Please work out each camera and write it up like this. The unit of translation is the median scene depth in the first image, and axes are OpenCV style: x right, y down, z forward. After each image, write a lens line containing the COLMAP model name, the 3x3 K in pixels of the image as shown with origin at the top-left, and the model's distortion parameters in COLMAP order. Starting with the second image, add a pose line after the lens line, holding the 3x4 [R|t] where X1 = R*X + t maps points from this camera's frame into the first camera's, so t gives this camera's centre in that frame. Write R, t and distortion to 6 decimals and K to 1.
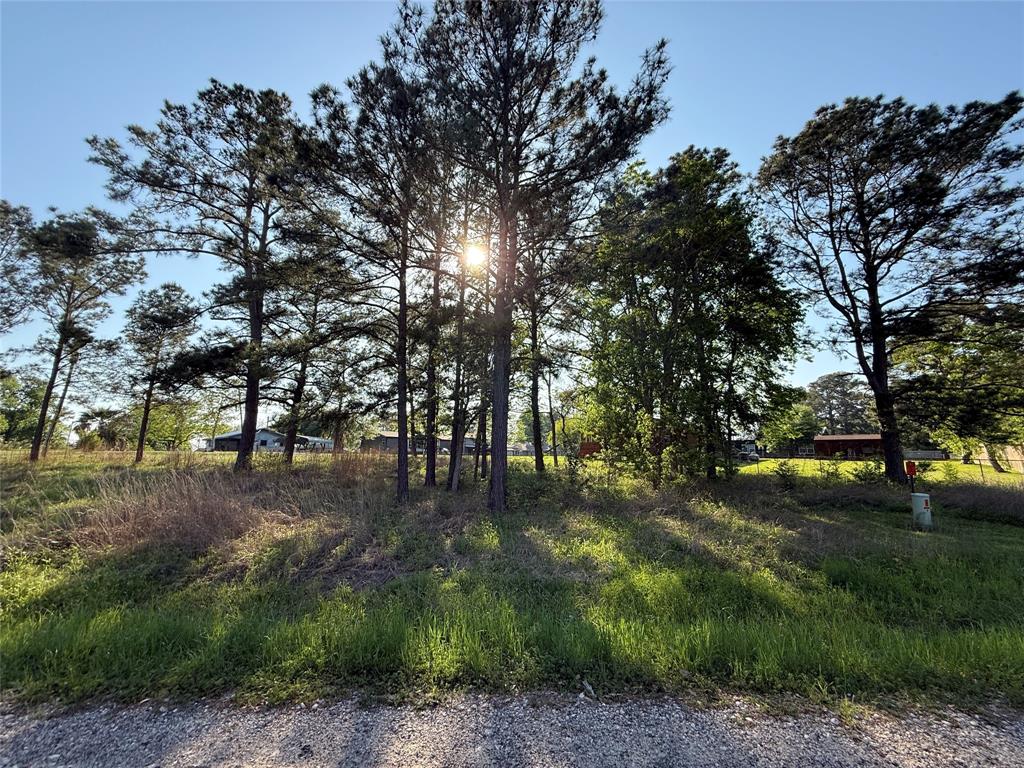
lens RADIAL K [[407.2, 0, 509.3], [0, 407.2, 385.1], [0, 0, 1]] dist [-0.003997, 0.001209]
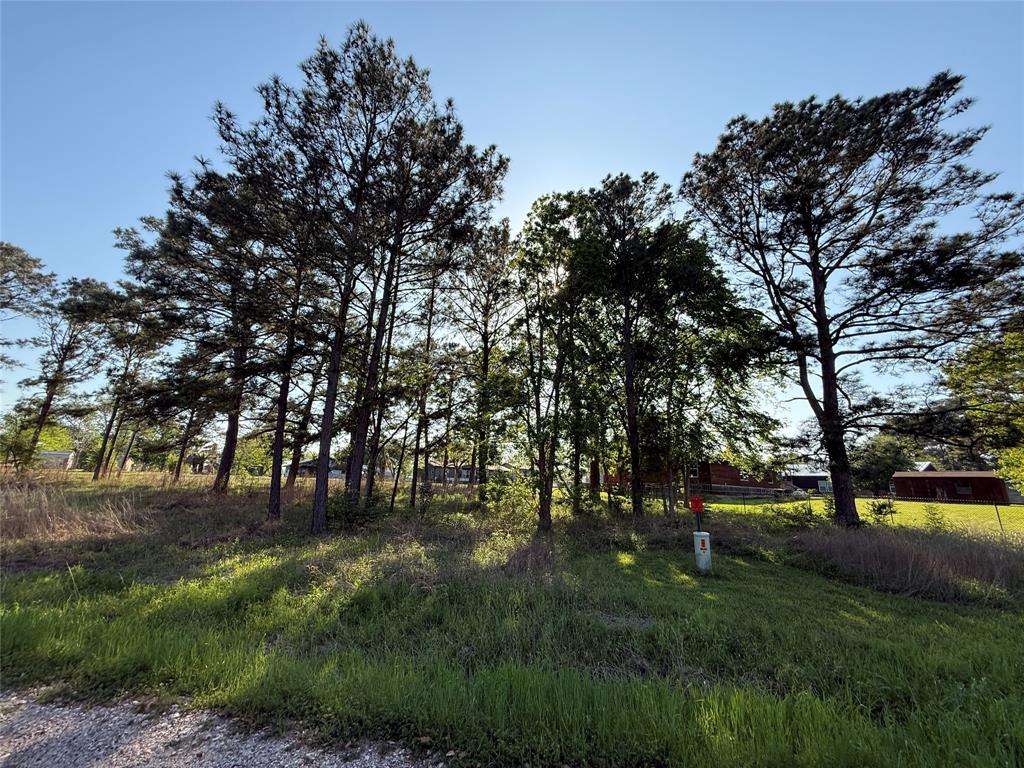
lens RADIAL K [[407.2, 0, 515.2], [0, 407.2, 390.9], [0, 0, 1]] dist [-0.003997, 0.001209]
pose [[0.979934, -0.021570, -0.198150, 0.468685], [0.009209, 0.997965, -0.063093, 0.005254], [0.199108, 0.060003, 0.978139, 0.006427]]
